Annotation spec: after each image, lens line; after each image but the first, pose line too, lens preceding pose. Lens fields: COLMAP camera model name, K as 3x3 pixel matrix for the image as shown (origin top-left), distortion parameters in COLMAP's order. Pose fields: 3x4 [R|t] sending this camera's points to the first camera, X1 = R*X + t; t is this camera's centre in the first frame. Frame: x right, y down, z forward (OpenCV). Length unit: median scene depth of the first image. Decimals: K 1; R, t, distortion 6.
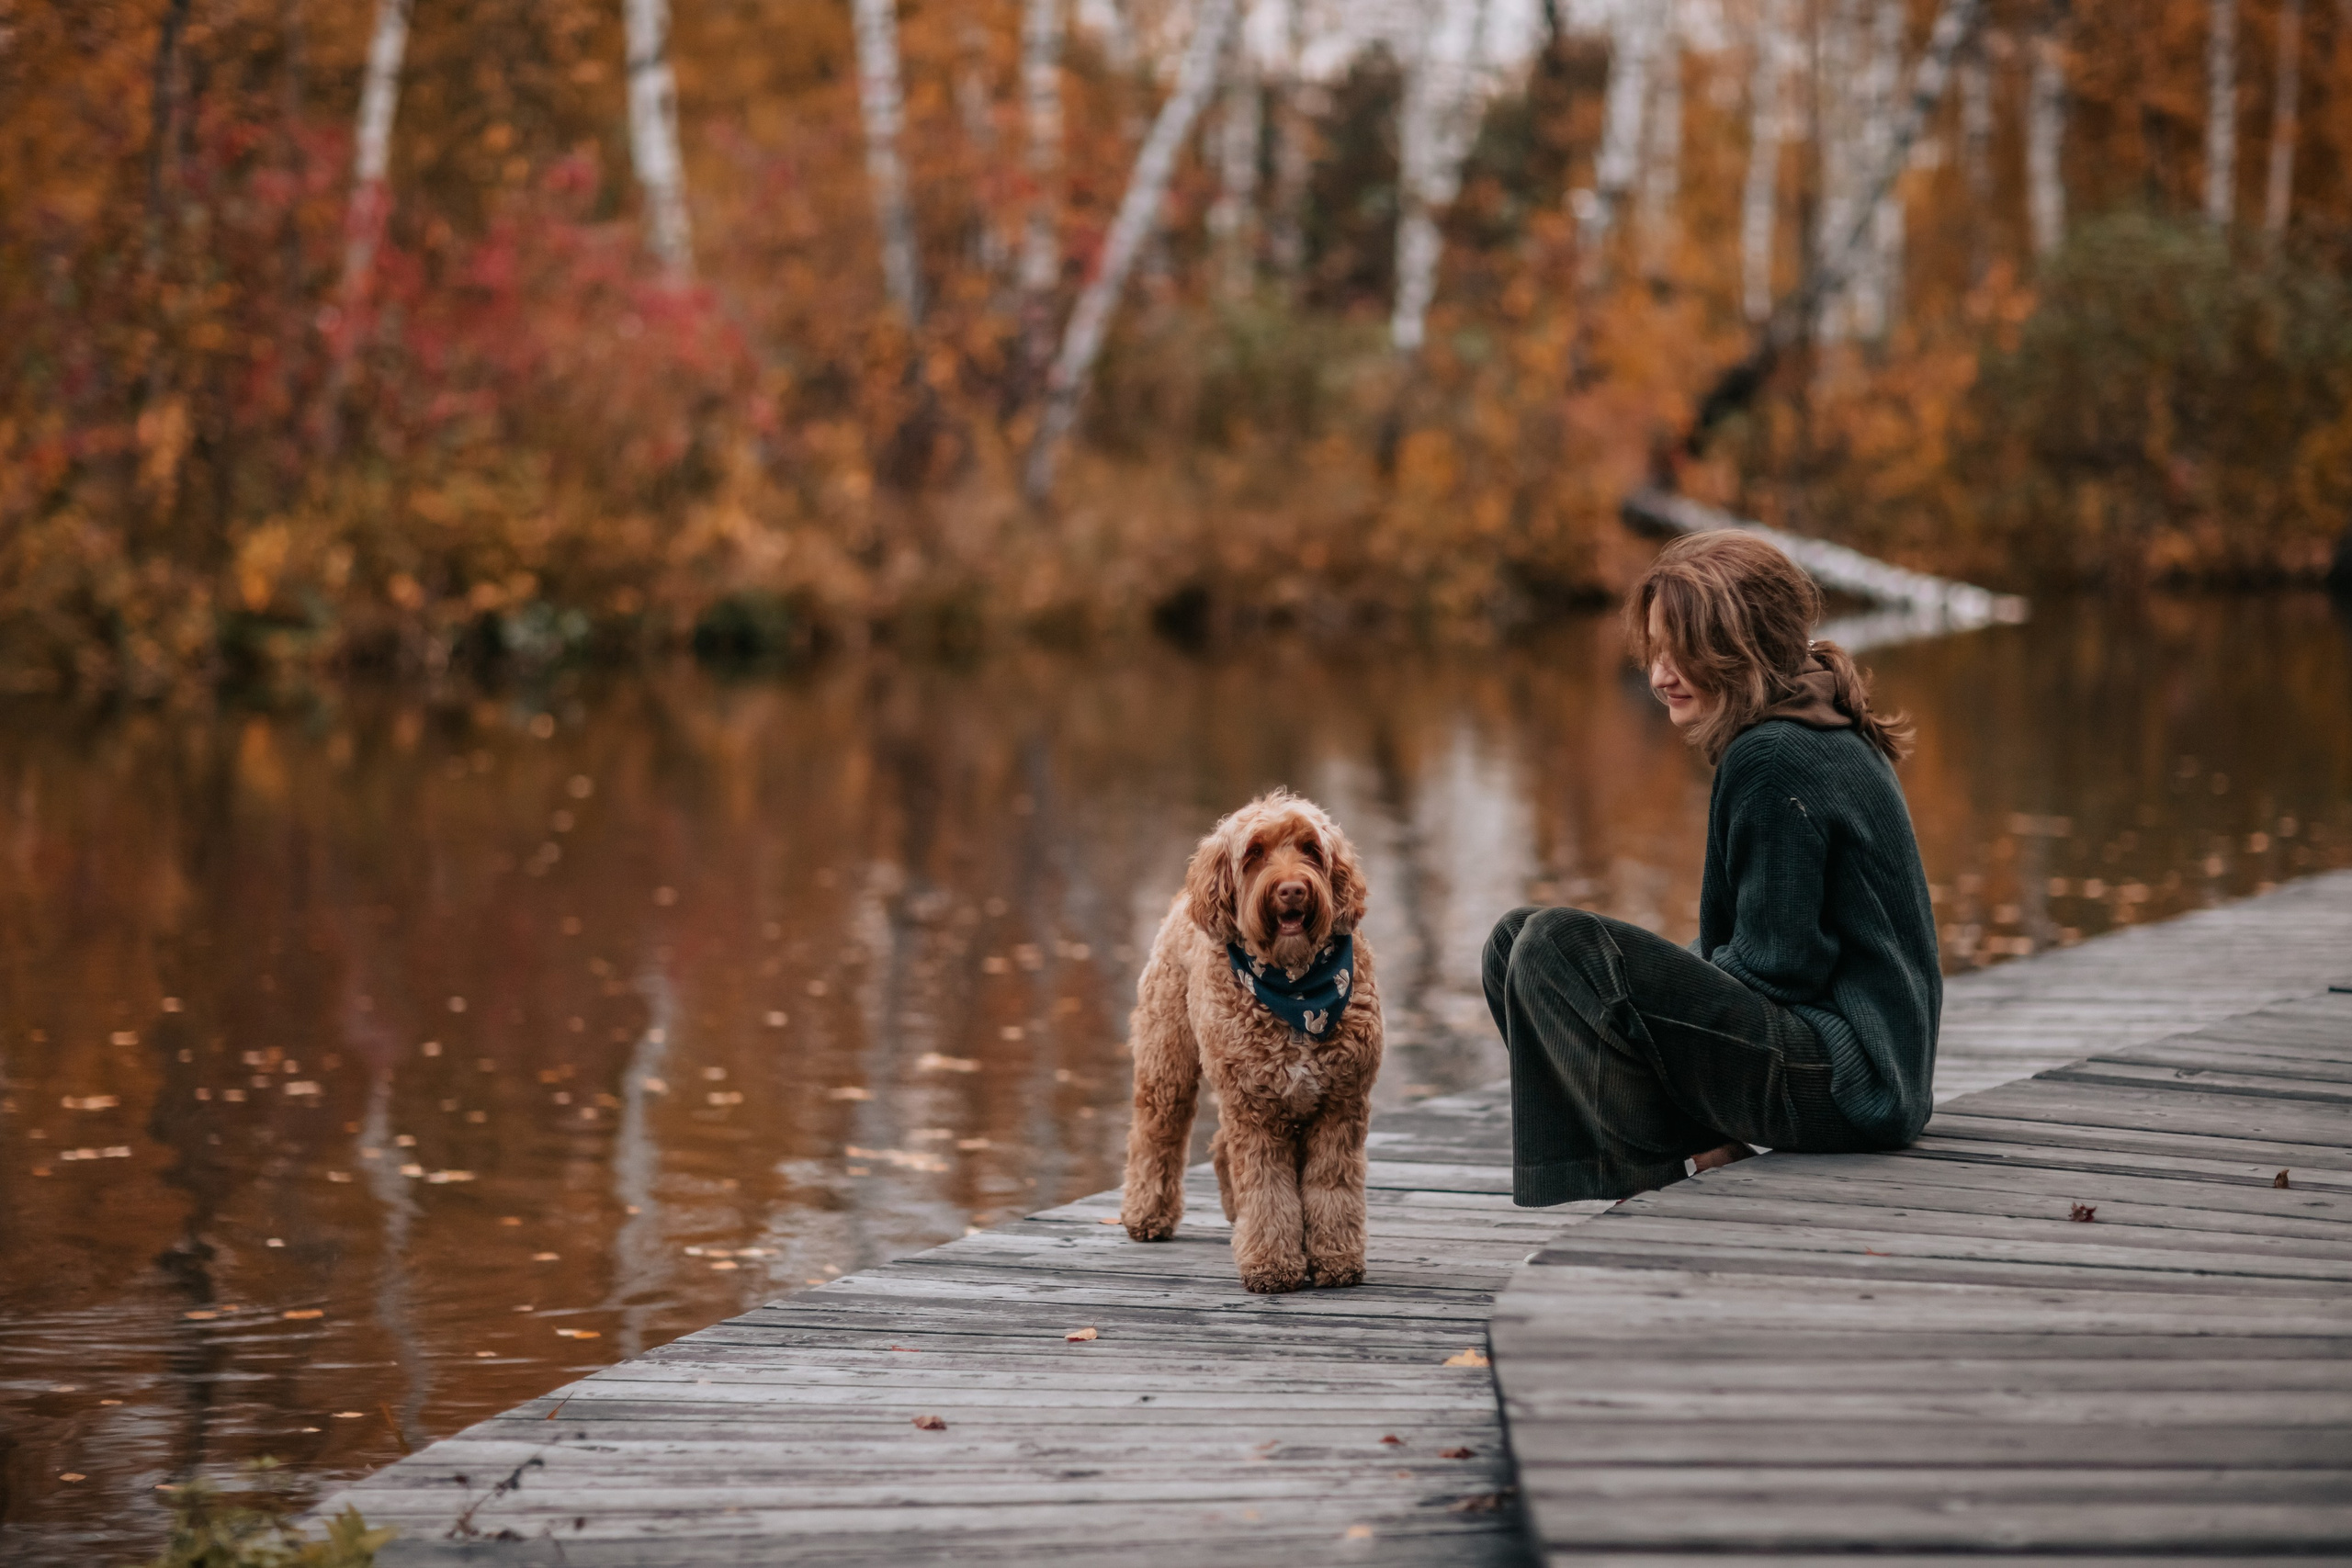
lens RADIAL K [[5813.6, 0, 1176.0], [0, 5813.6, 784.0], [0, 0, 1]] dist [0.463149, 0.259069]
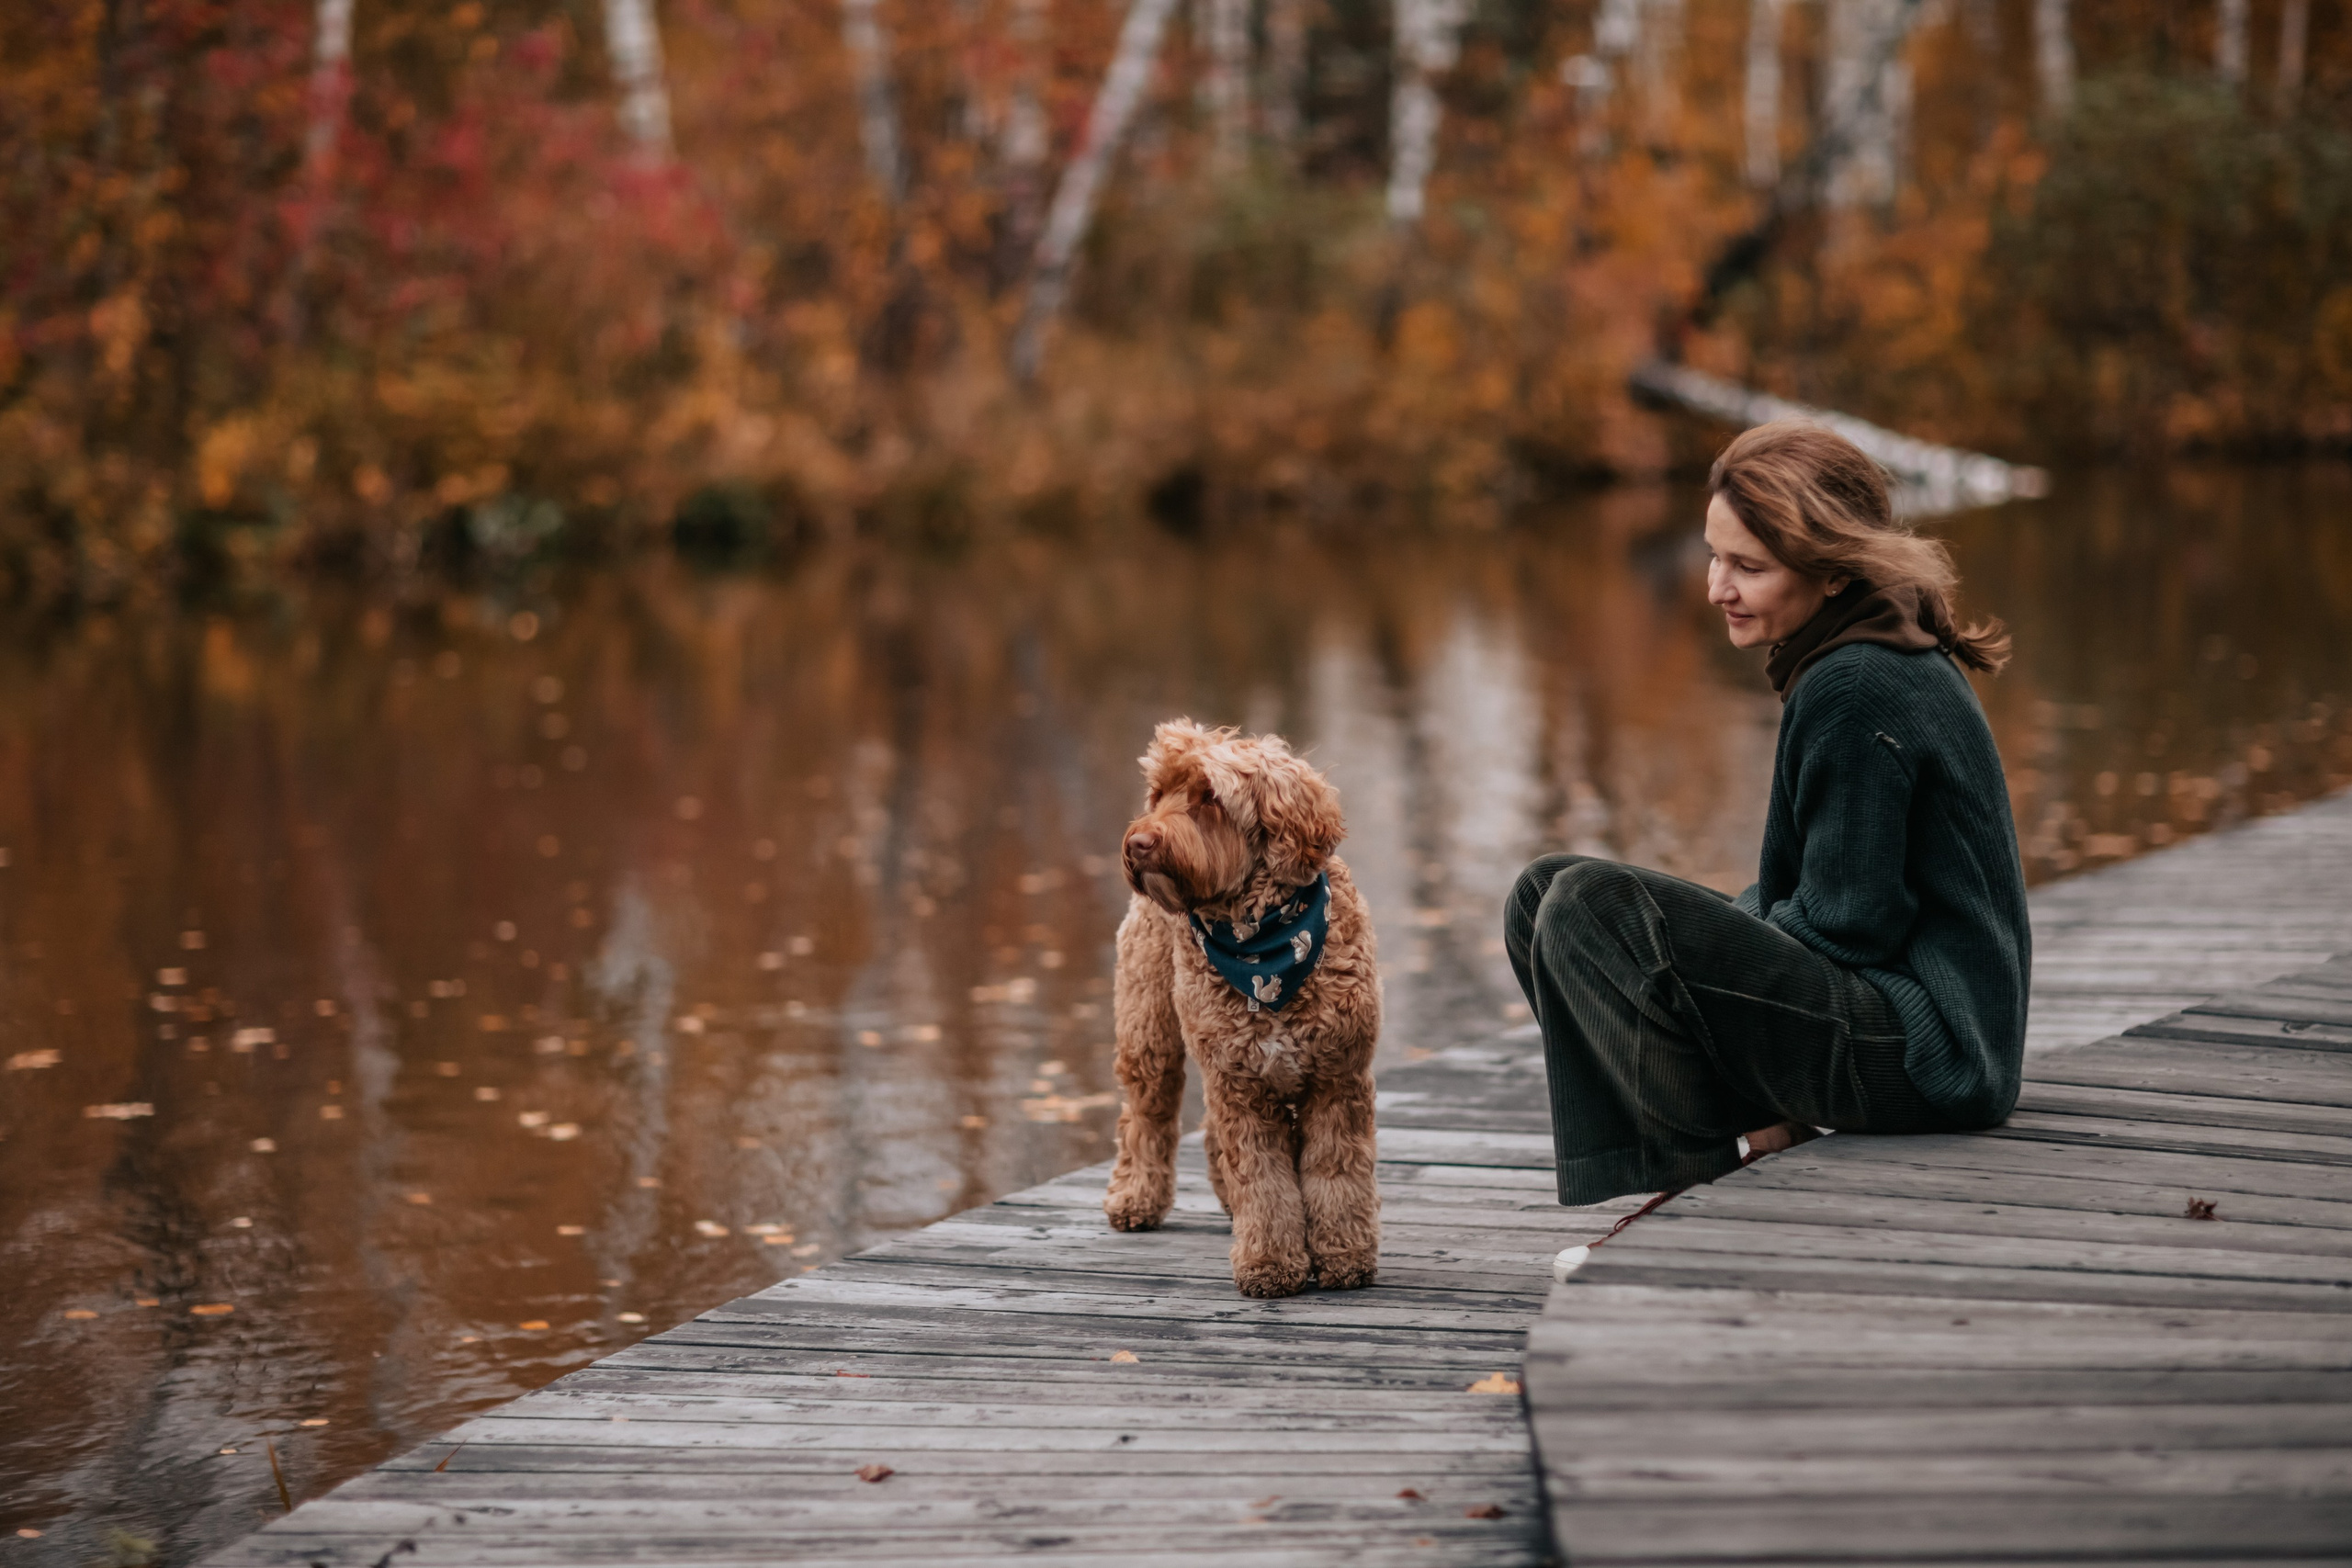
lens RADIAL K [[5771.7, 0, 1176.0], [0, 5771.7, 784.0], [0, 0, 1]] dist [0.332930, -0.757711]
pose [[0.999923, -0.012409, -0.000638, 0.003365], [0.012420, 0.999675, 0.022255, -0.009168], [0.000362, -0.022261, 0.999752, 0.117052]]
